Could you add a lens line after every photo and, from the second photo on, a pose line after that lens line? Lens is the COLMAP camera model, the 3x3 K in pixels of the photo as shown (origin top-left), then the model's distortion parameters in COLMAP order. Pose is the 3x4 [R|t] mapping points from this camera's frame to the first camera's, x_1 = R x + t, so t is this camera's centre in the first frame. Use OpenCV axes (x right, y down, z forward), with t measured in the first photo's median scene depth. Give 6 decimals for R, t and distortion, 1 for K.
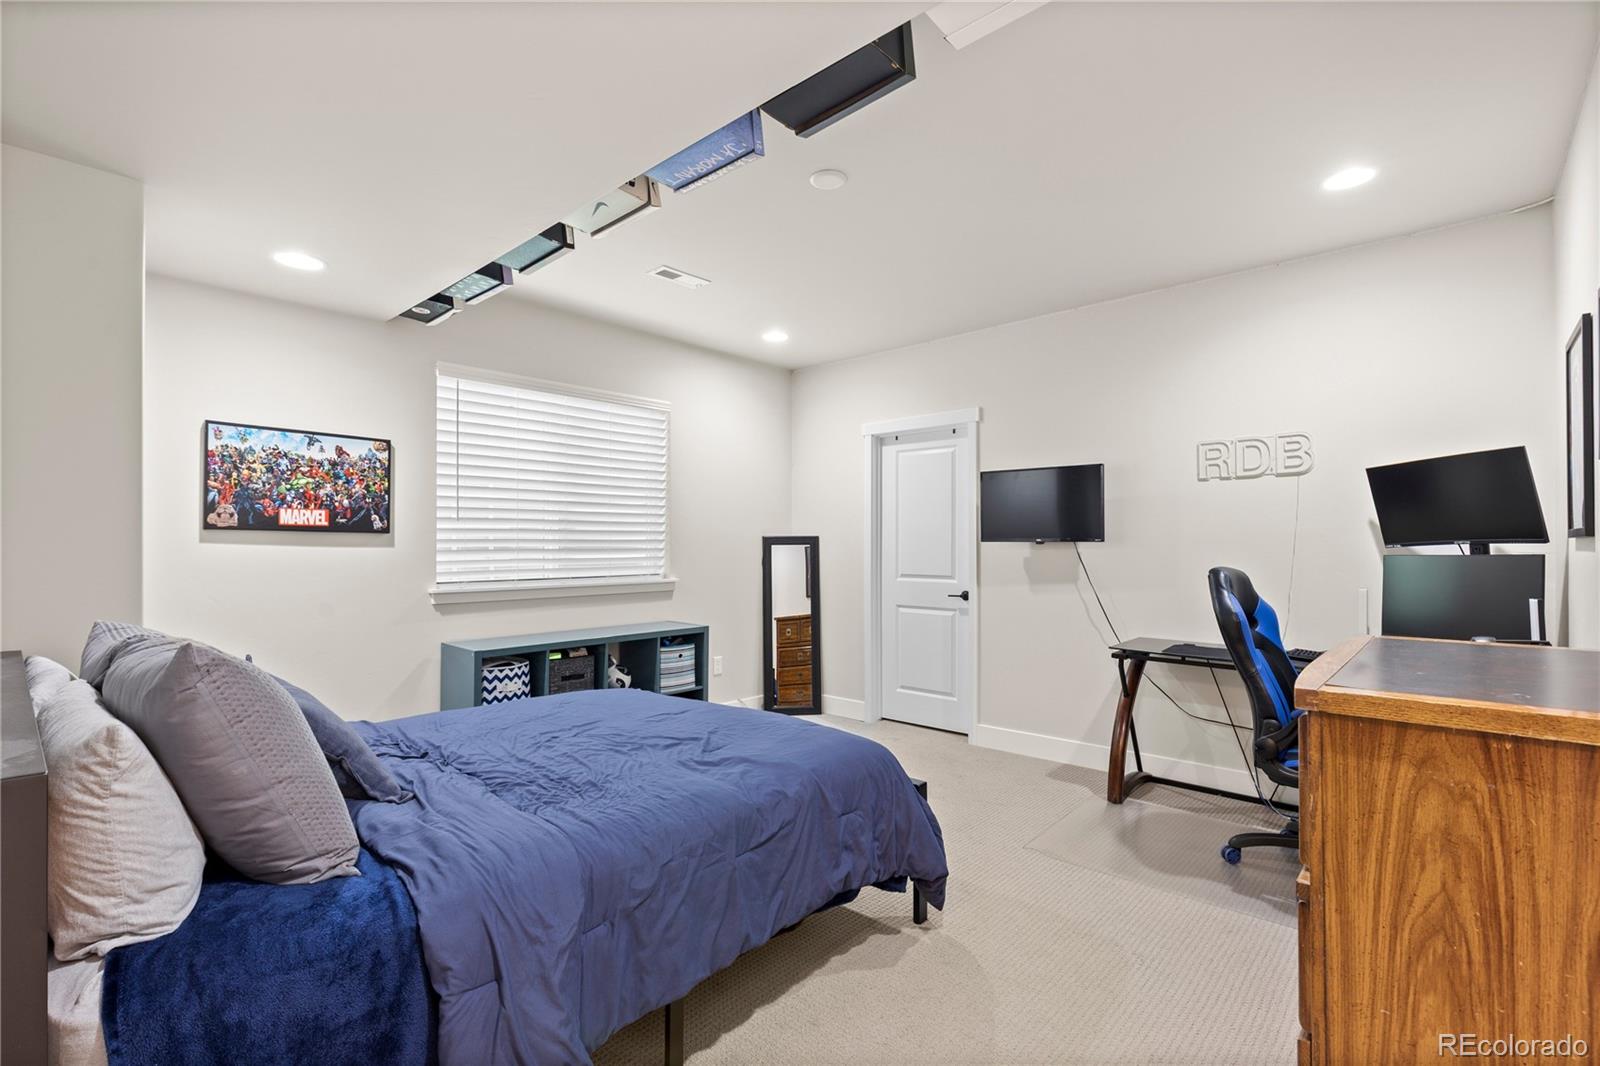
lens RADIAL K [[724.2, 0, 800.2], [0, 724.2, 533.2], [0, 0, 1]] dist [0.004776, -0.001379]
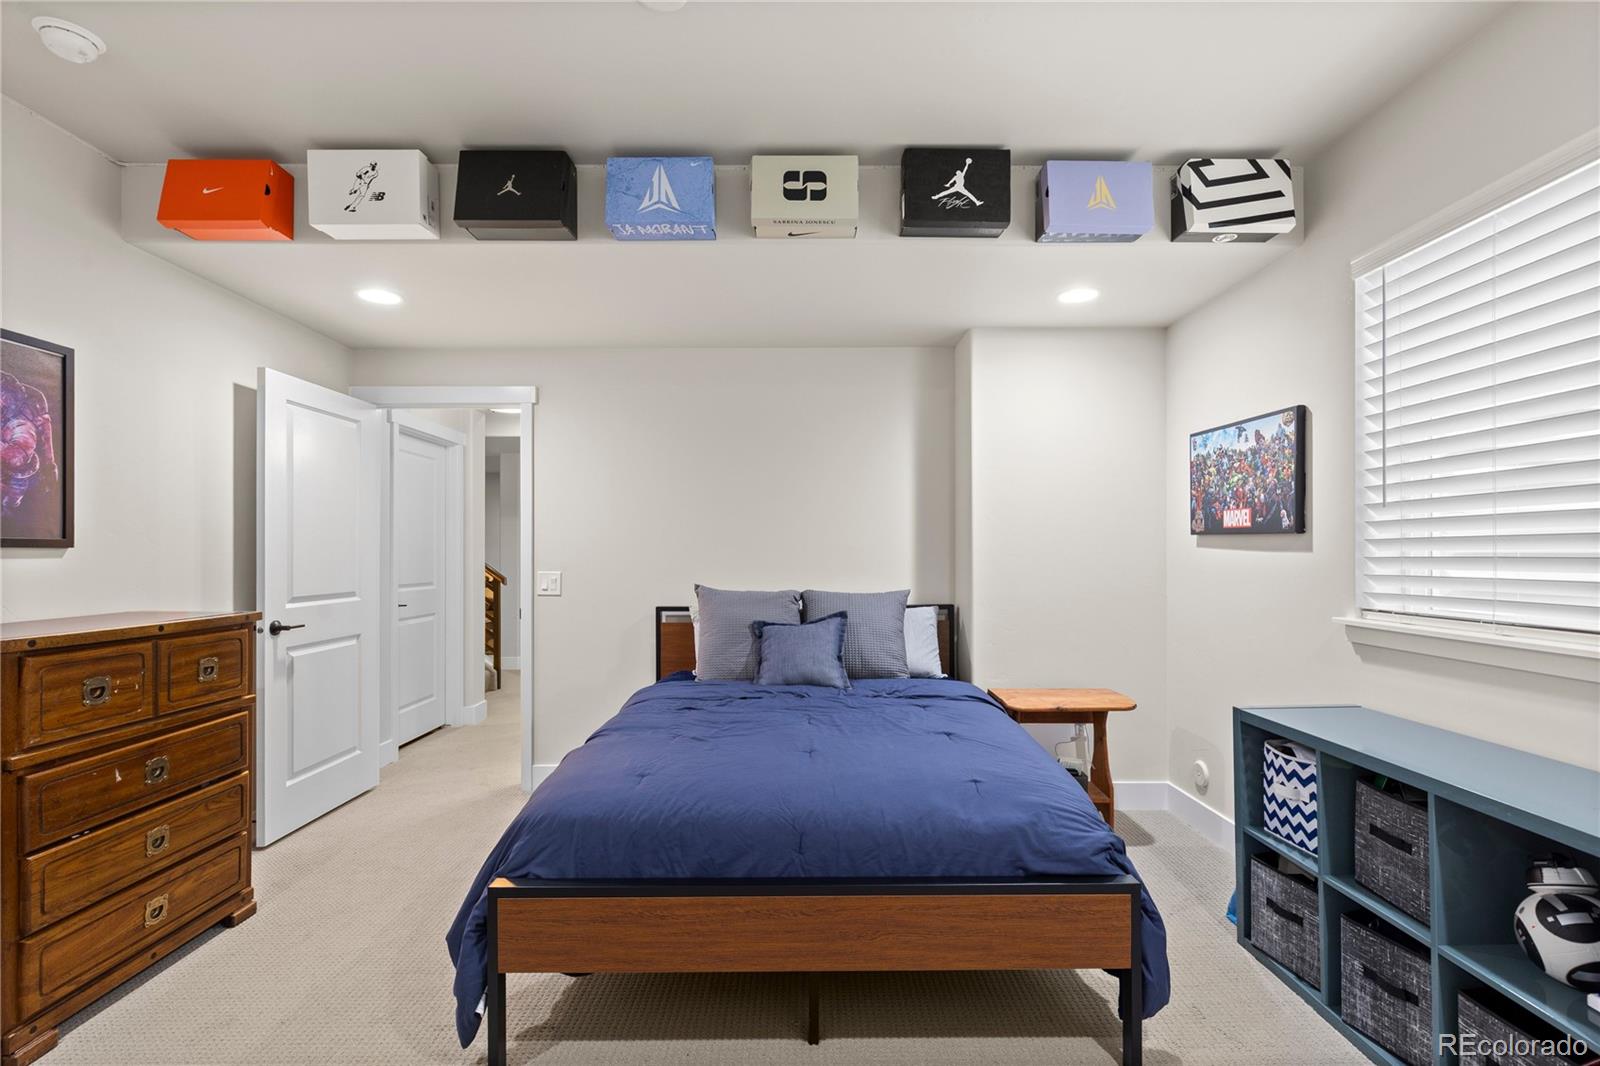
lens RADIAL K [[724.2, 0, 798.4], [0, 724.2, 549.6], [0, 0, 1]] dist [0.004776, -0.001379]
pose [[-0.737097, -0.004987, -0.675768, 0.316025], [0.005550, 0.999894, -0.013432, 0.025063], [0.675764, -0.013651, -0.736992, 1.273605]]
